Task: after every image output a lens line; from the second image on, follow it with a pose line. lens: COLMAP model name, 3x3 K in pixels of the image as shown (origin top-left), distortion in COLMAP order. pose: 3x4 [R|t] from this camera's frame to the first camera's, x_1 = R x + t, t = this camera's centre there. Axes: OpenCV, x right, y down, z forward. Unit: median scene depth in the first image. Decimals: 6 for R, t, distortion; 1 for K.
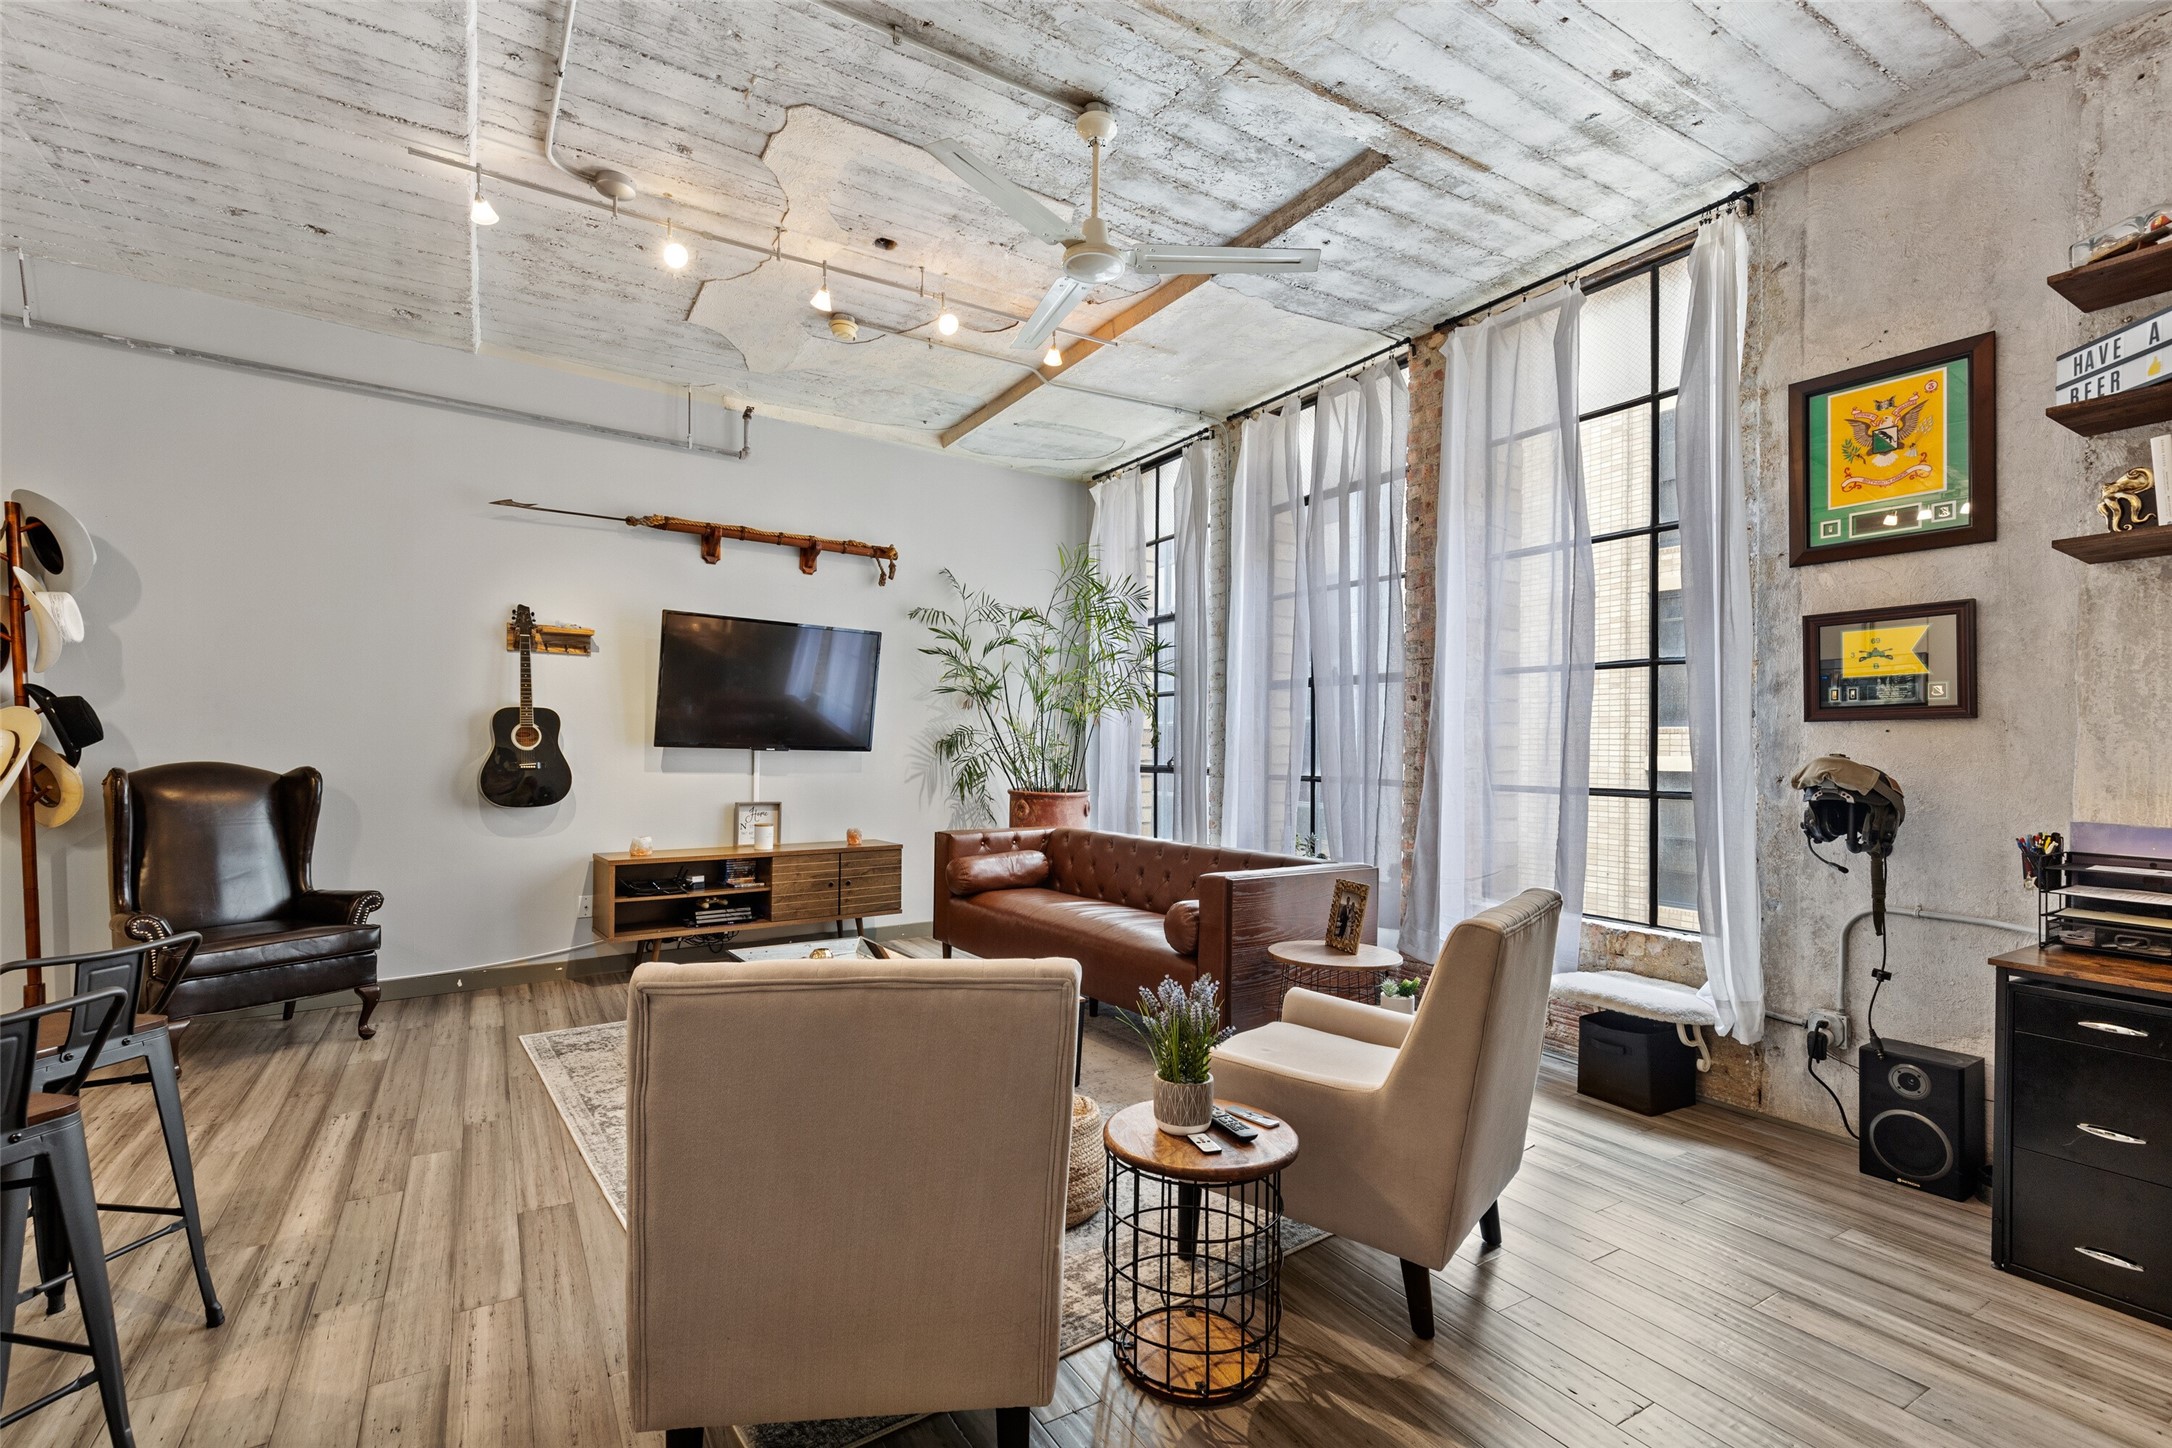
lens RADIAL K [[994.2, 0, 1084.2], [0, 994.2, 740.1], [0, 0, 1]] dist [0.008455, -0.001430]
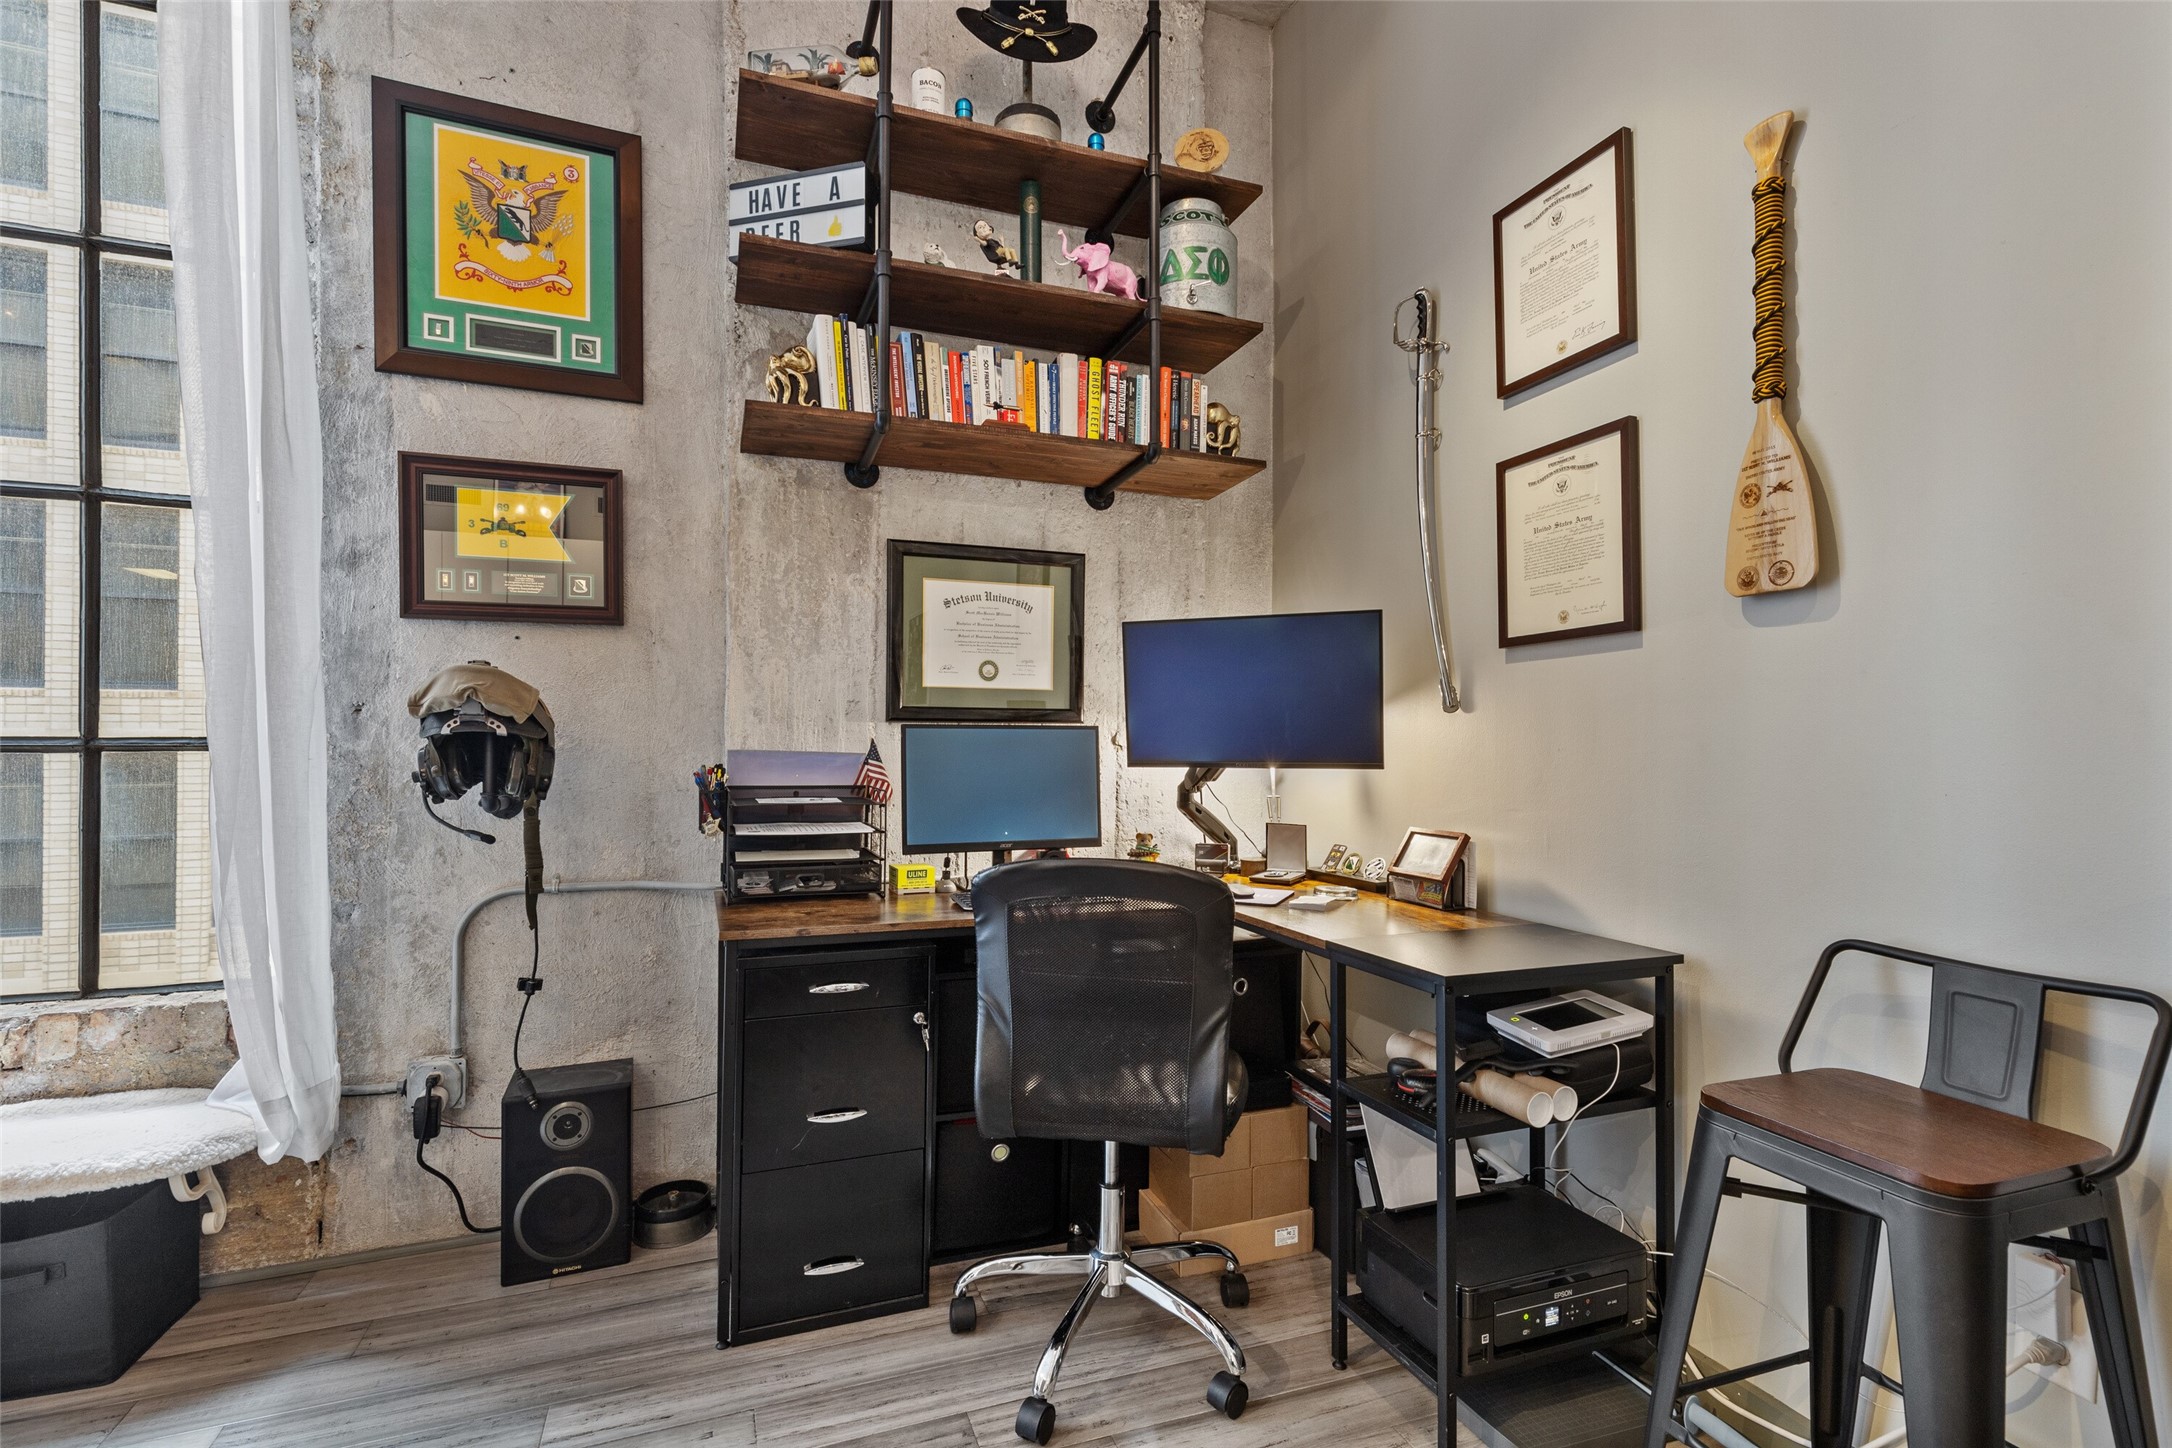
lens RADIAL K [[994.2, 0, 1079.4], [0, 994.2, 734.4], [0, 0, 1]] dist [0.008455, -0.001430]
pose [[0.195835, -0.005418, 0.980622, 0.176997], [-0.006633, 0.999955, 0.006850, 0.048882], [-0.980614, -0.007846, 0.195790, 0.442138]]
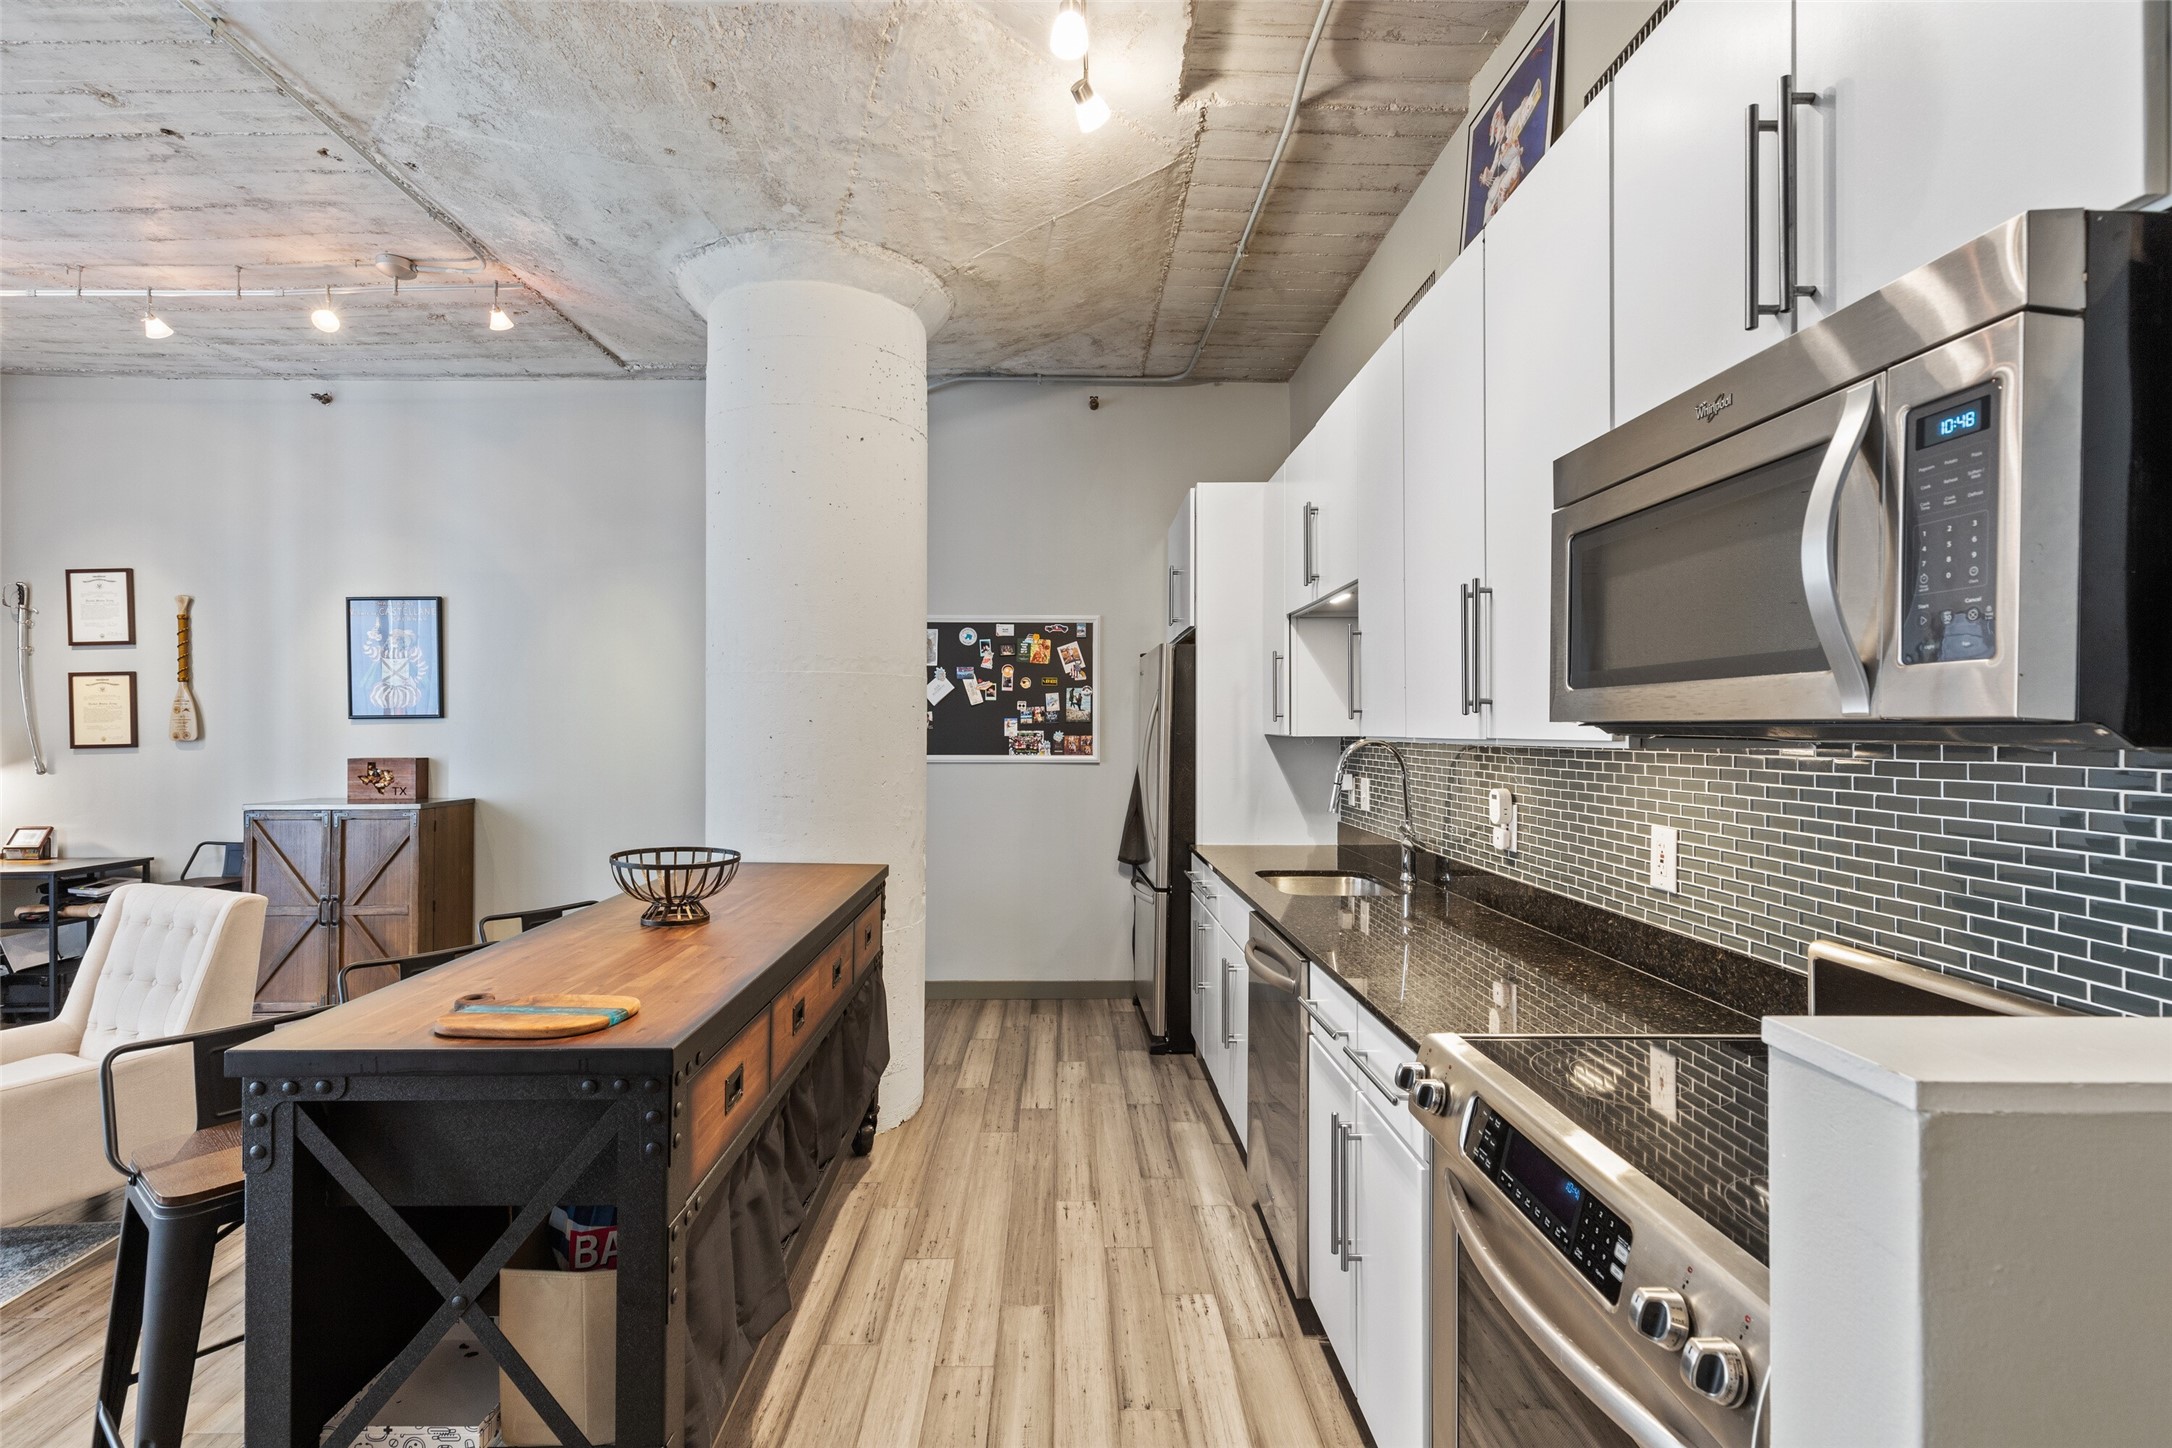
lens RADIAL K [[994.2, 0, 1068.6], [0, 994.2, 729.1], [0, 0, 1]] dist [0.008455, -0.001430]
pose [[-0.858622, -0.009445, 0.512522, -1.299164], [-0.011299, 0.999936, -0.000501, -0.052122], [-0.512484, -0.006221, -0.858674, 0.851070]]
